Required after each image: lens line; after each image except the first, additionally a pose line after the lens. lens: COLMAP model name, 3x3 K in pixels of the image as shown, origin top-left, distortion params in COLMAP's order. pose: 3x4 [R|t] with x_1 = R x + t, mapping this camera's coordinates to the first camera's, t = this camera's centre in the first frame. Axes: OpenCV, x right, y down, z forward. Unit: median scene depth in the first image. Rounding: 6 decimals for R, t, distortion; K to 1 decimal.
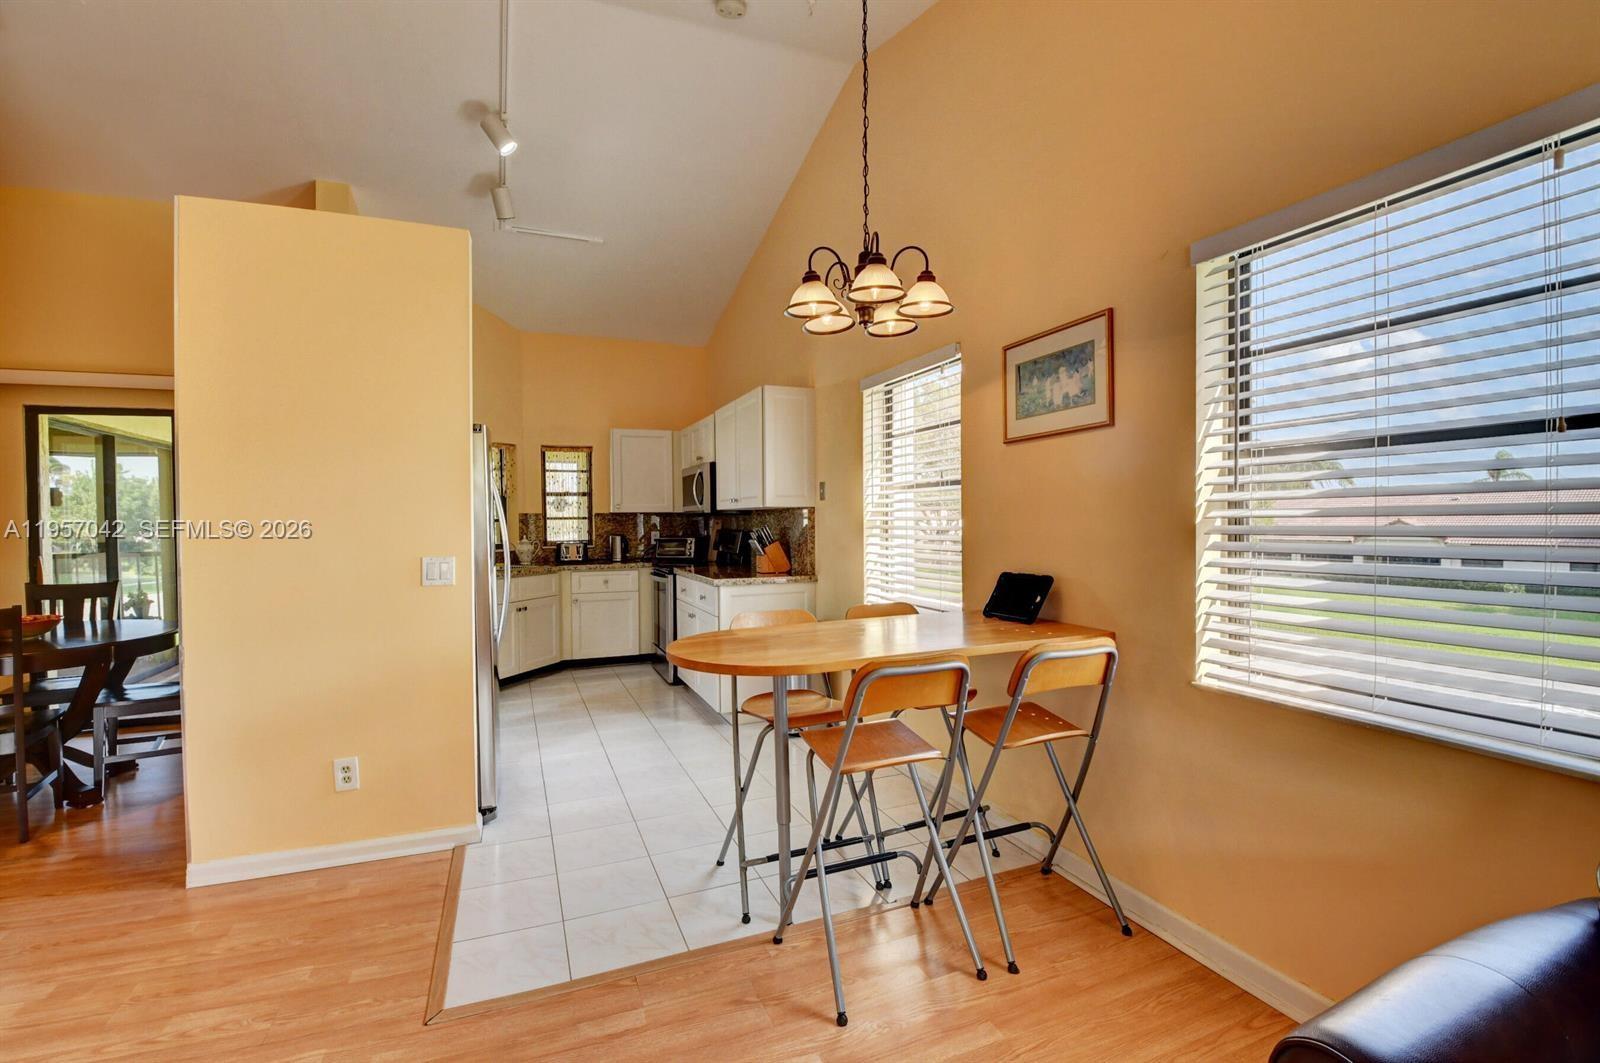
lens RADIAL K [[706.9, 0, 800.0], [0, 706.9, 531.5], [0, 0, 1]] dist [-0.001568, -0.012830]
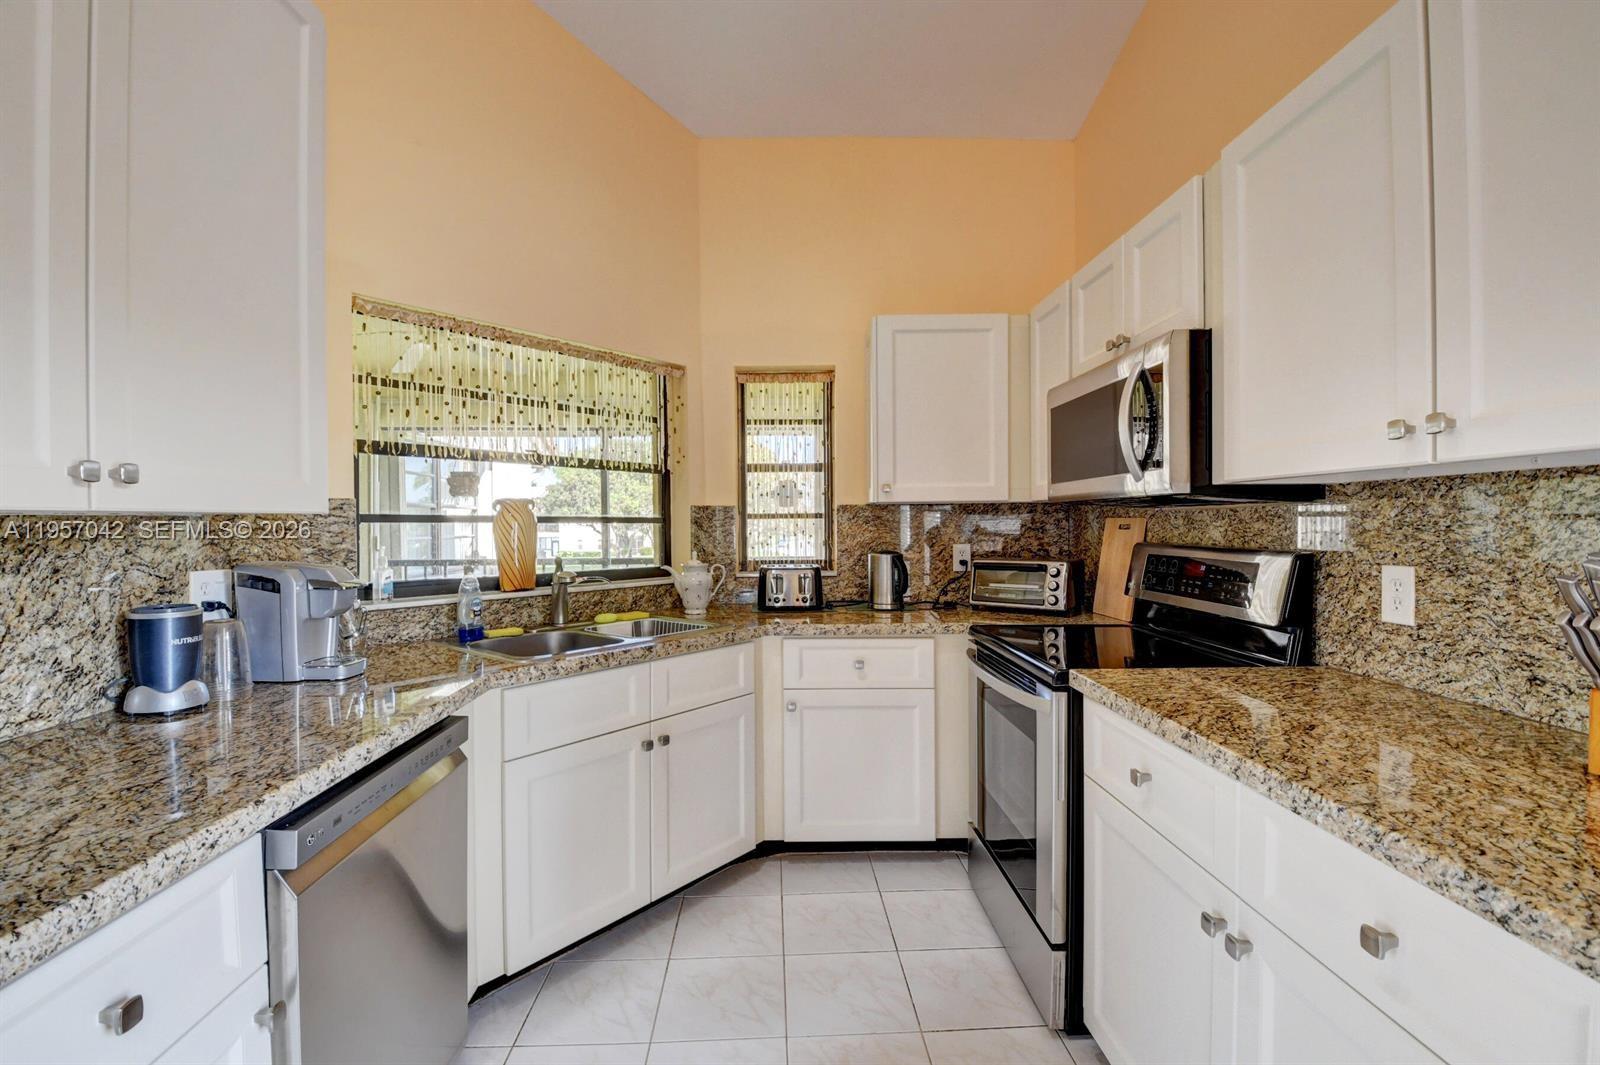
lens RADIAL K [[706.9, 0, 800.0], [0, 706.9, 532.5], [0, 0, 1]] dist [-0.001568, -0.012830]
pose [[0.939419, 0.006064, -0.342717, -0.153479], [-0.005588, 0.999982, 0.002376, -0.008298], [0.342725, -0.000317, 0.939436, 0.554331]]
